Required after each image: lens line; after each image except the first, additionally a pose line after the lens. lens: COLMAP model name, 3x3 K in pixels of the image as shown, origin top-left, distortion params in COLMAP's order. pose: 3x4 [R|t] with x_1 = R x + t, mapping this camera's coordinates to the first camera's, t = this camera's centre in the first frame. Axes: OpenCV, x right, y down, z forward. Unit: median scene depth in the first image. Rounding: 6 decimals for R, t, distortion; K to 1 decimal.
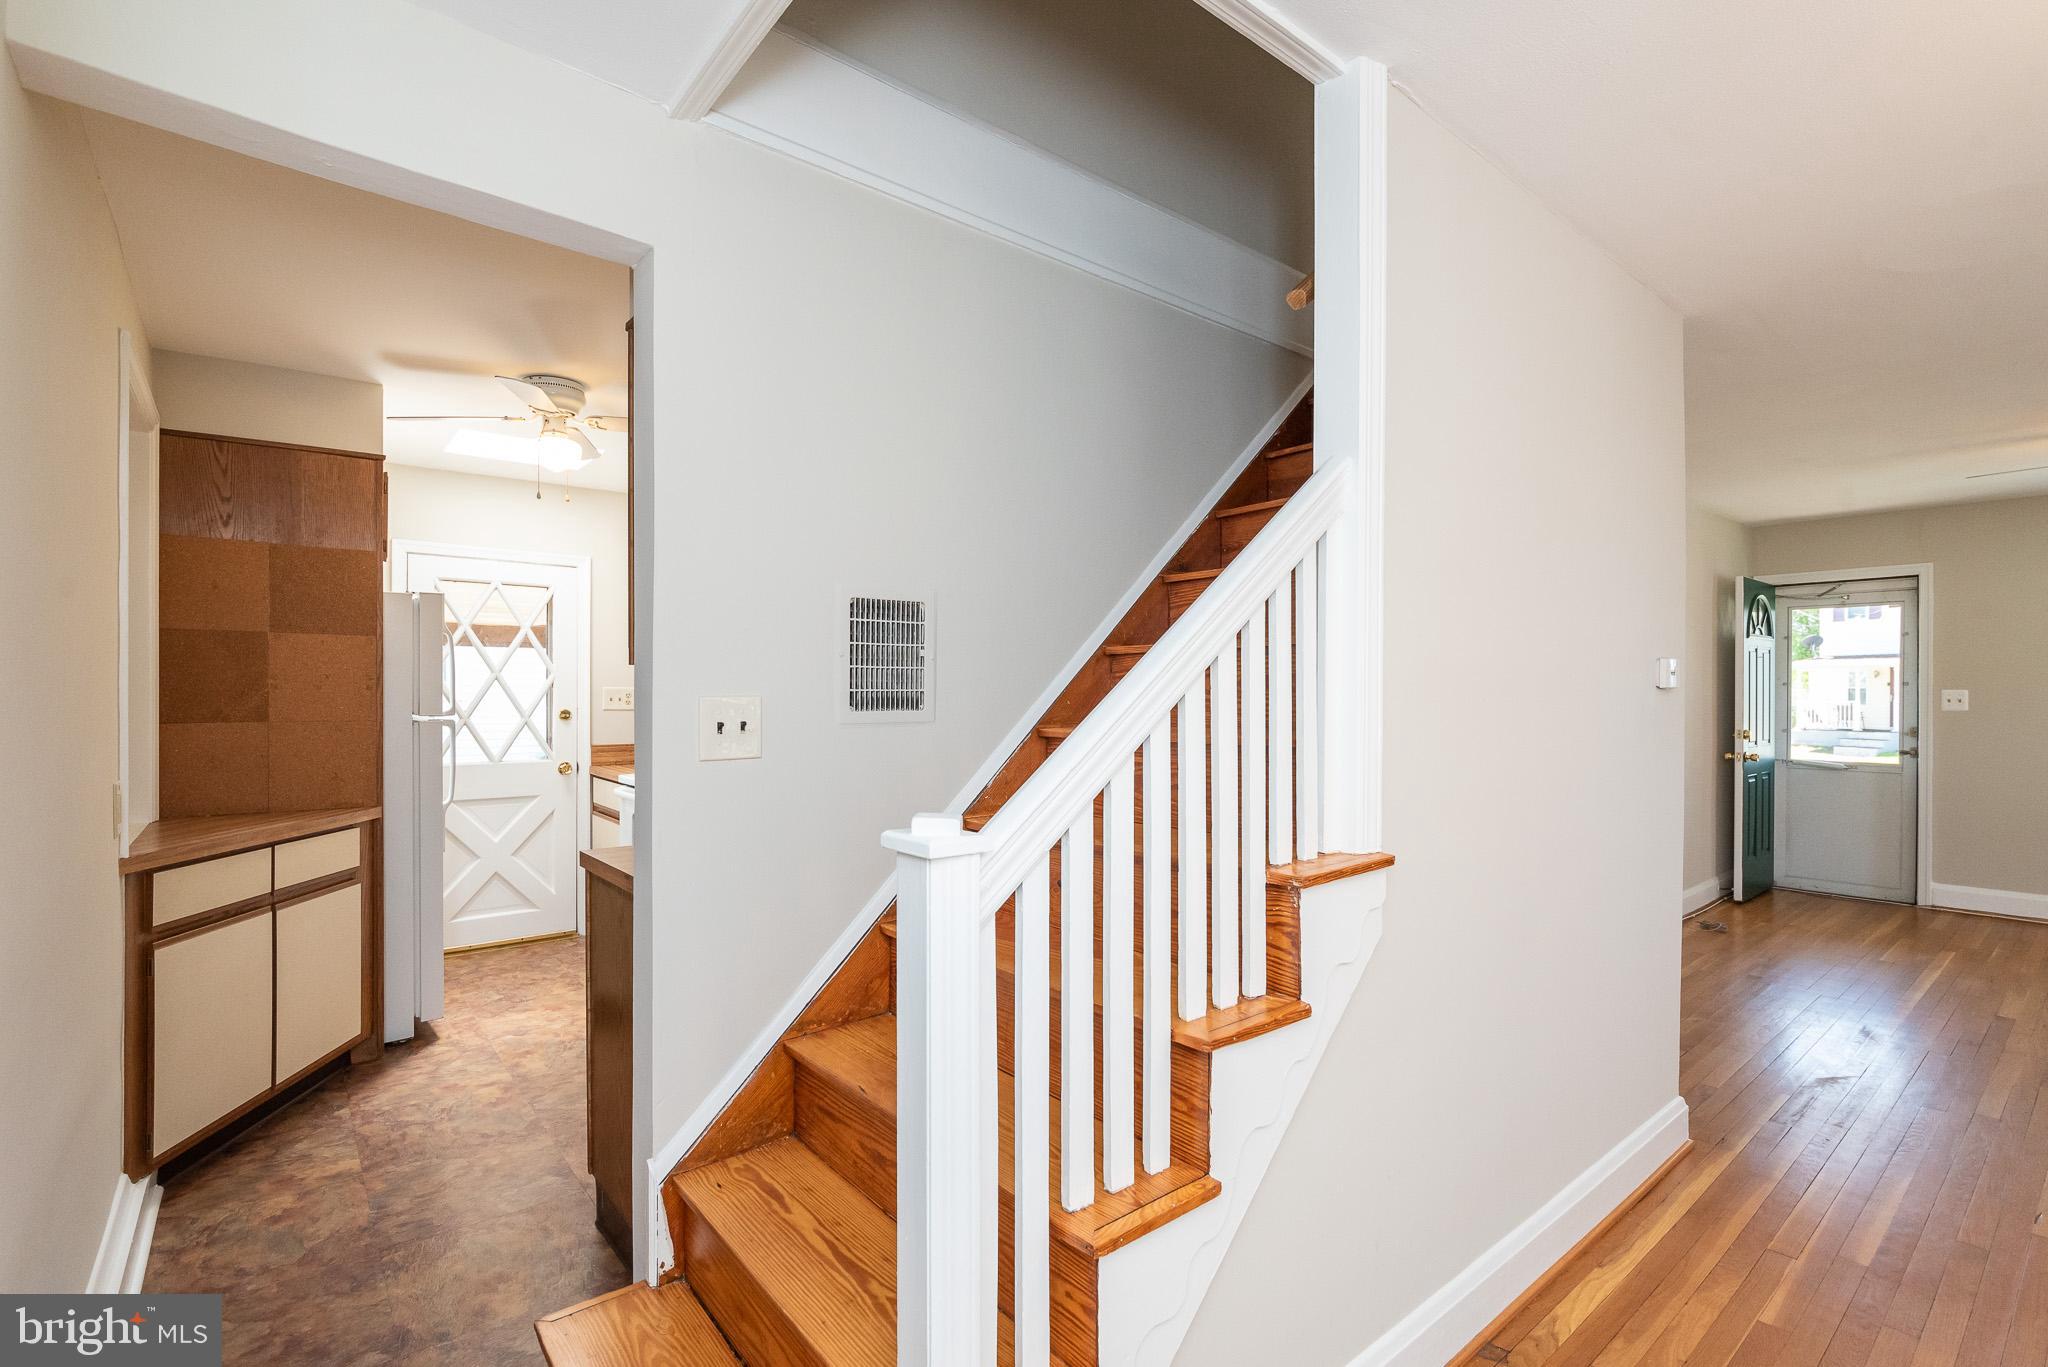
lens RADIAL K [[962.8, 0, 1010.6], [0, 962.8, 698.0], [0, 0, 1]] dist [-0.003944, -0.001150]
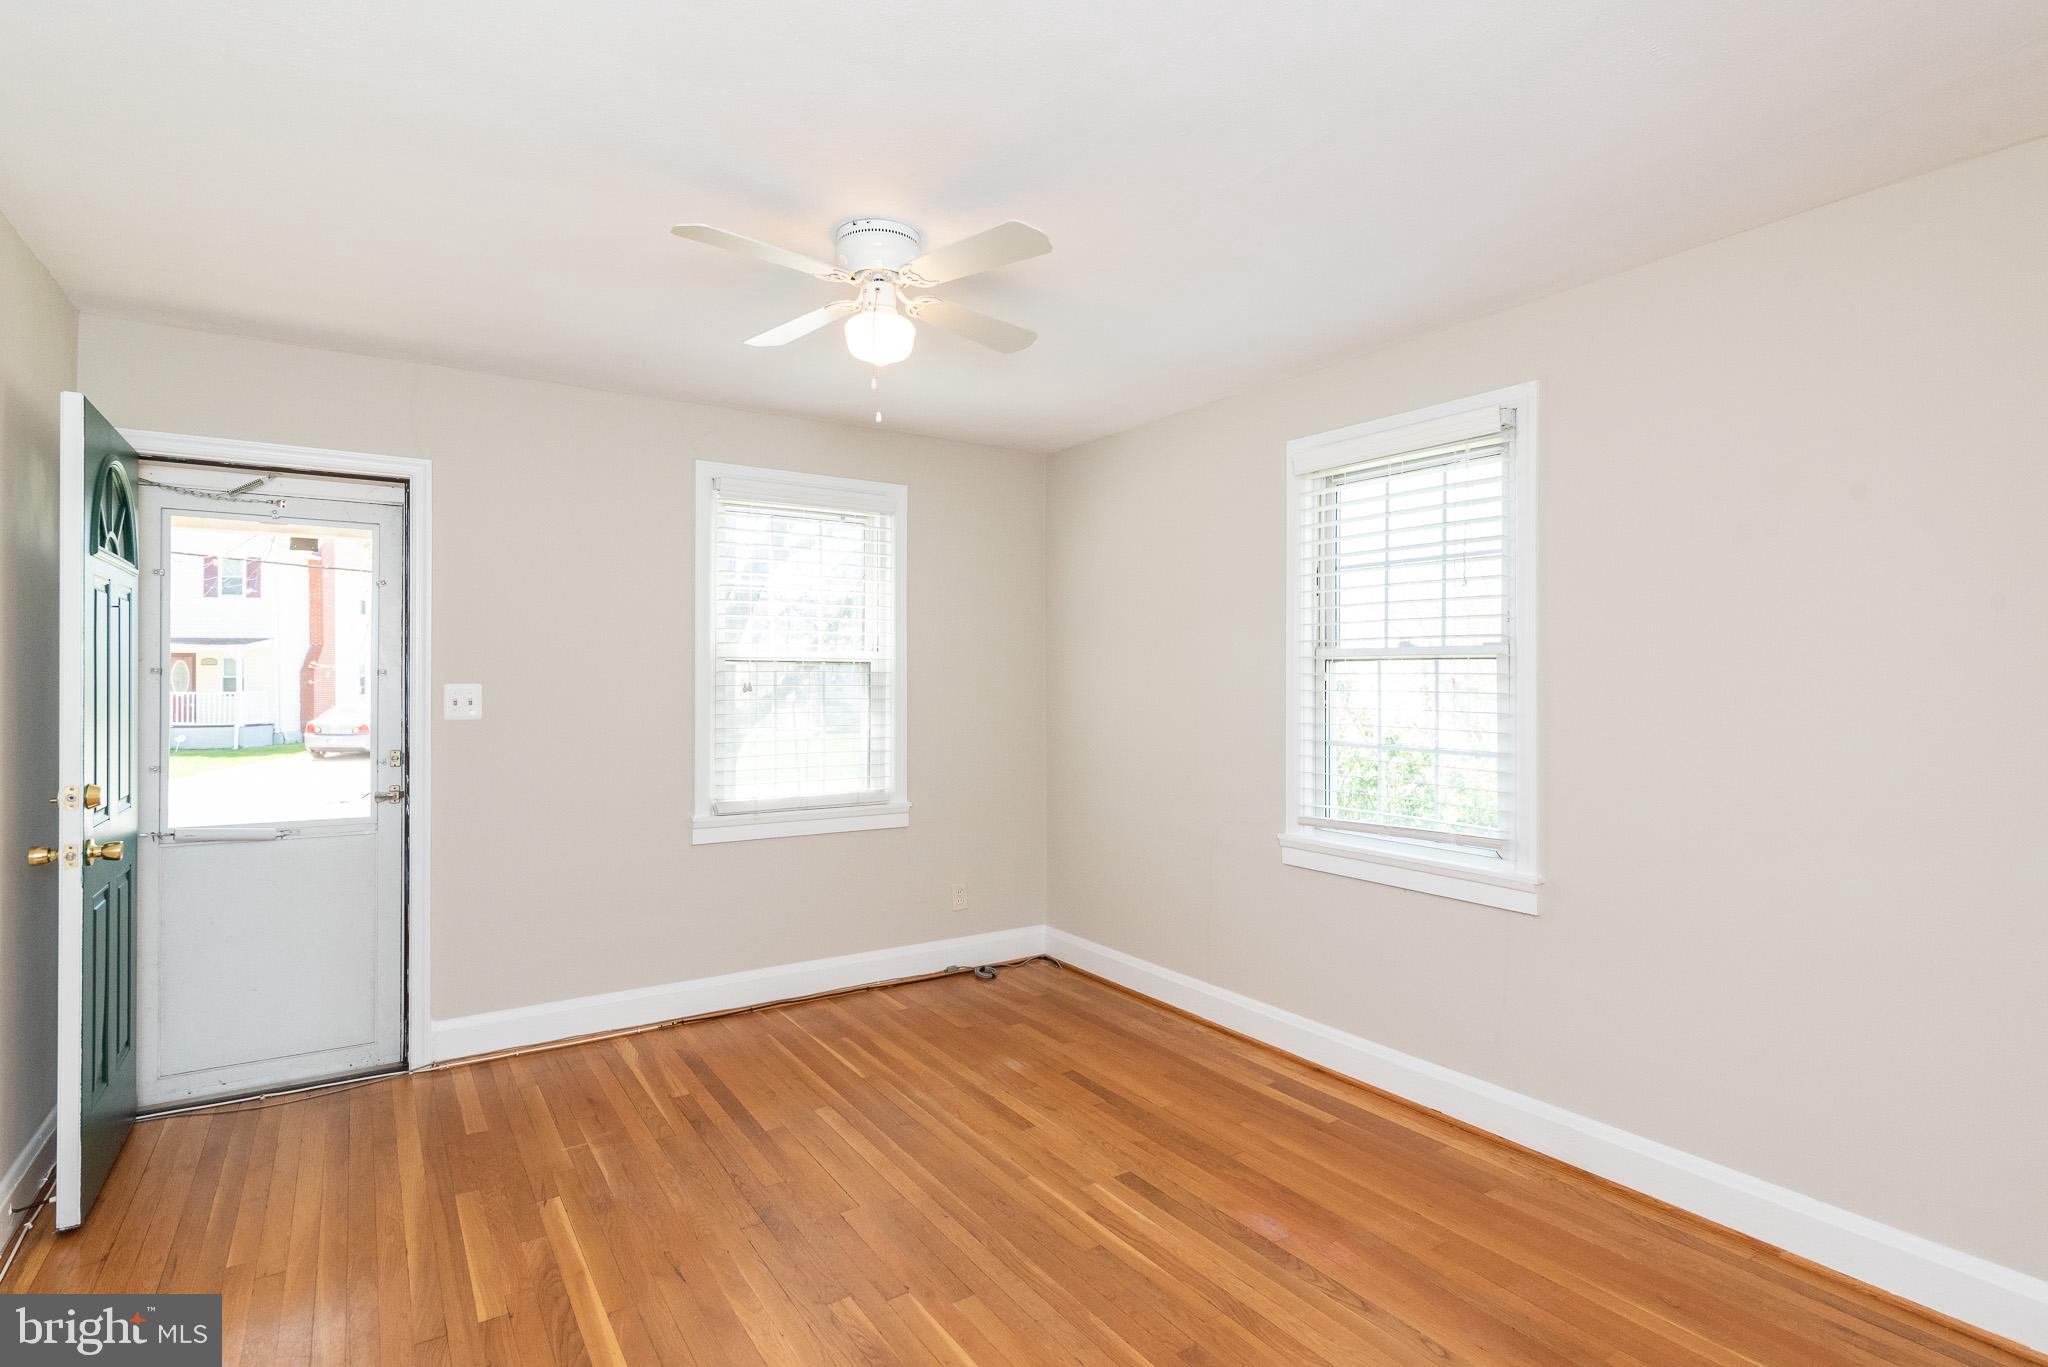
lens RADIAL K [[997.8, 0, 1008.3], [0, 997.8, 678.7], [0, 0, 1]] dist [0.002862, -0.001195]
pose [[0.103475, 0.003407, 0.994626, 0.653635], [0.003833, 0.999985, -0.003824, -0.012274], [-0.994625, 0.004208, 0.103461, 0.959655]]
